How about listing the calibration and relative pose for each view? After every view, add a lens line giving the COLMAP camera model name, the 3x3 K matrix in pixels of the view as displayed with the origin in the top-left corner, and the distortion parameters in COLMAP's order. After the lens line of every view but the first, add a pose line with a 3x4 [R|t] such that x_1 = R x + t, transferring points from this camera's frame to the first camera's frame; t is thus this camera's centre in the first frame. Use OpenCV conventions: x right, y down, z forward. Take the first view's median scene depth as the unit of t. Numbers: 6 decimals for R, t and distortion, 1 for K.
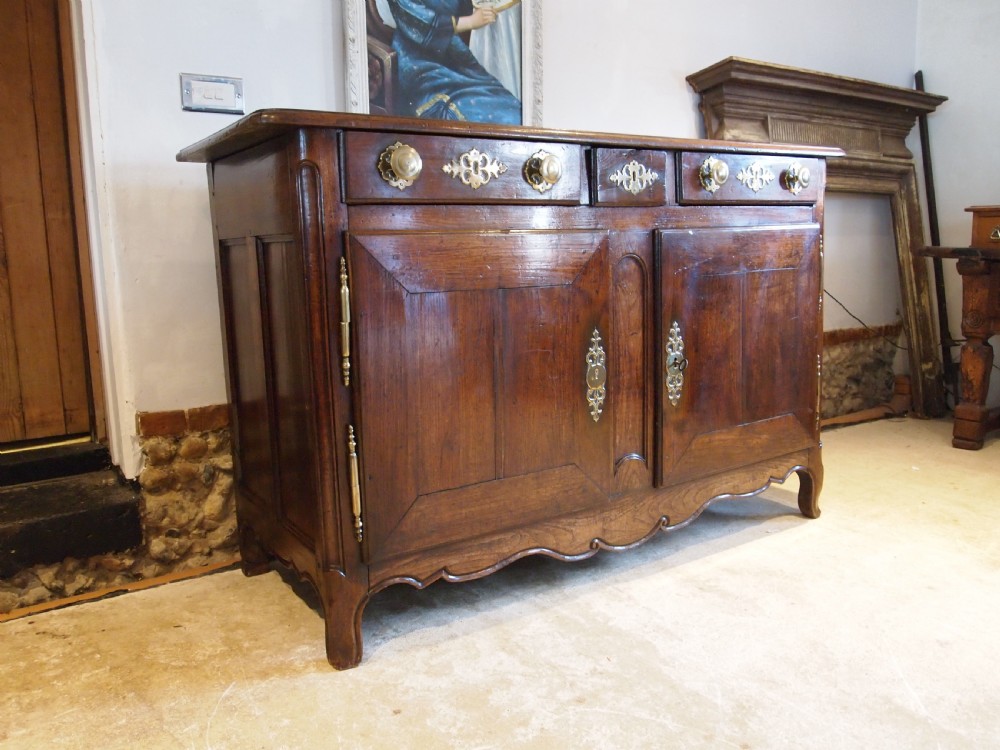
lens RADIAL K [[798.7, 0, 502.9], [0, 798.7, 376.7], [0, 0, 1]] dist [-0.048310, 0.002164]
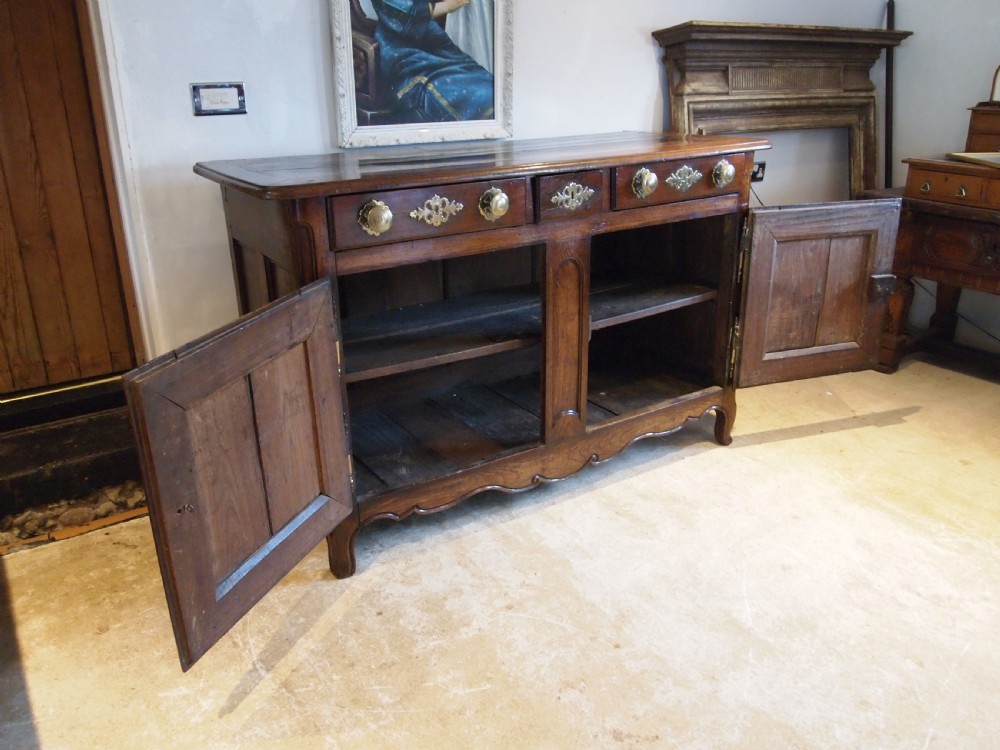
lens RADIAL K [[798.7, 0, 502.9], [0, 798.7, 376.7], [0, 0, 1]] dist [-0.048310, 0.002164]
pose [[0.999840, 0.016893, -0.005947, 0.064307], [-0.015266, 0.977537, 0.210208, -0.213713], [0.009364, -0.210084, 0.977639, -0.220381]]
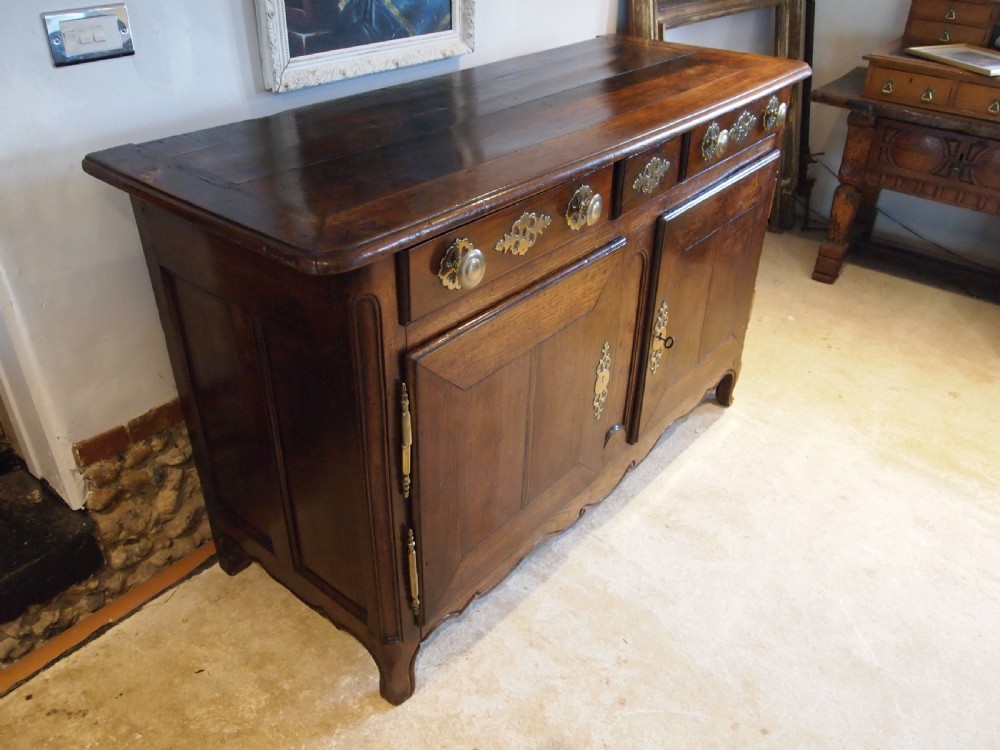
lens RADIAL K [[798.7, 0, 502.9], [0, 798.7, 376.7], [0, 0, 1]] dist [-0.048310, 0.002164]
pose [[0.958207, -0.115418, 0.261758, -0.235453], [0.000689, 0.915928, 0.401341, -0.366582], [-0.286073, -0.384388, 0.877729, 0.154259]]
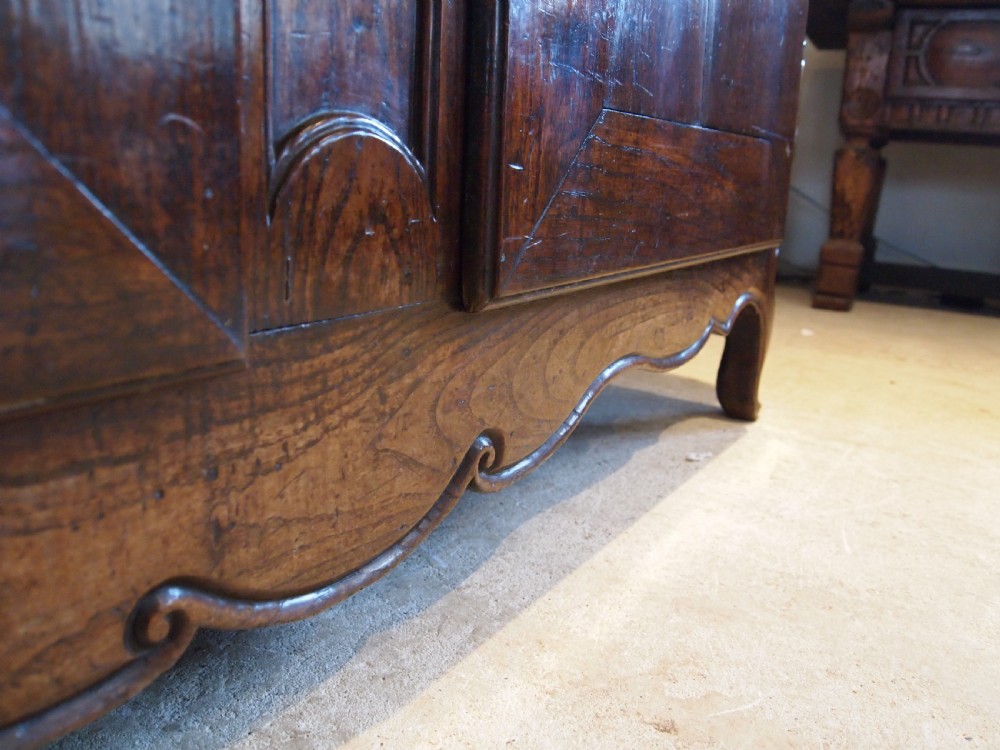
lens RADIAL K [[788.0, 0, 500.9], [0, 788.0, 377.6], [0, 0, 1]] dist [-0.044948, -0.003395]
pose [[0.918143, -0.033665, 0.394817, 0.112833], [-0.003066, 0.995751, 0.092036, 0.137947], [-0.396238, -0.085713, 0.914138, 0.789911]]
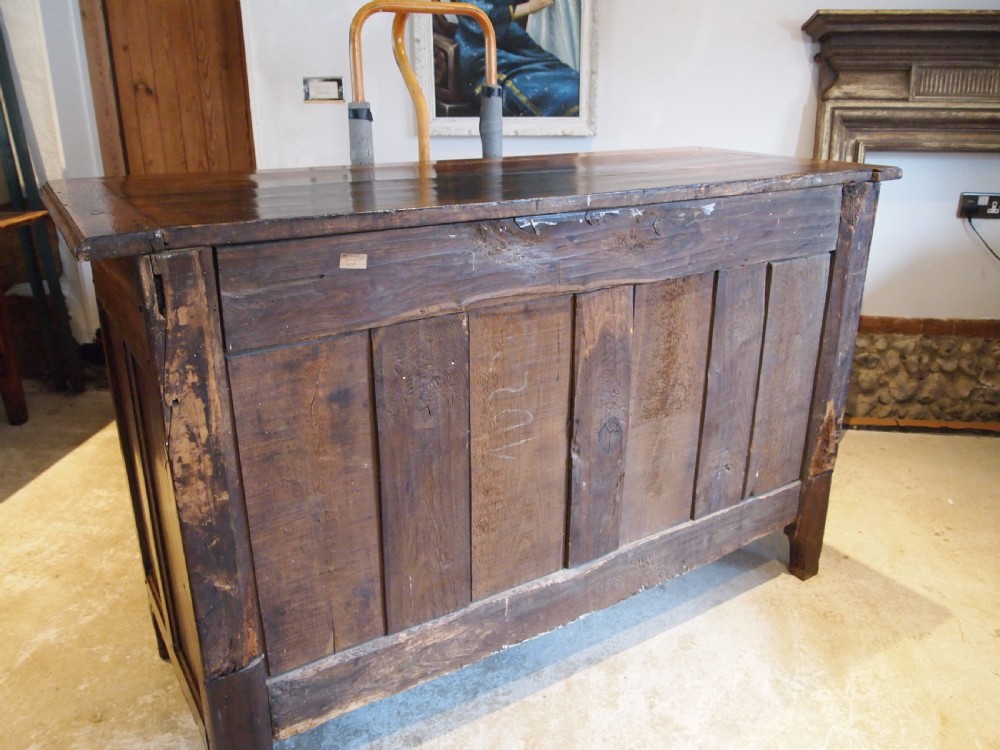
lens RADIAL K [[798.7, 0, 502.9], [0, 798.7, 376.7], [0, 0, 1]] dist [-0.048310, 0.002164]
pose [[0.748607, 0.240521, -0.617849, 0.944521], [-0.117877, 0.965316, 0.232961, -0.230381], [0.652451, -0.101566, 0.750994, 0.055746]]
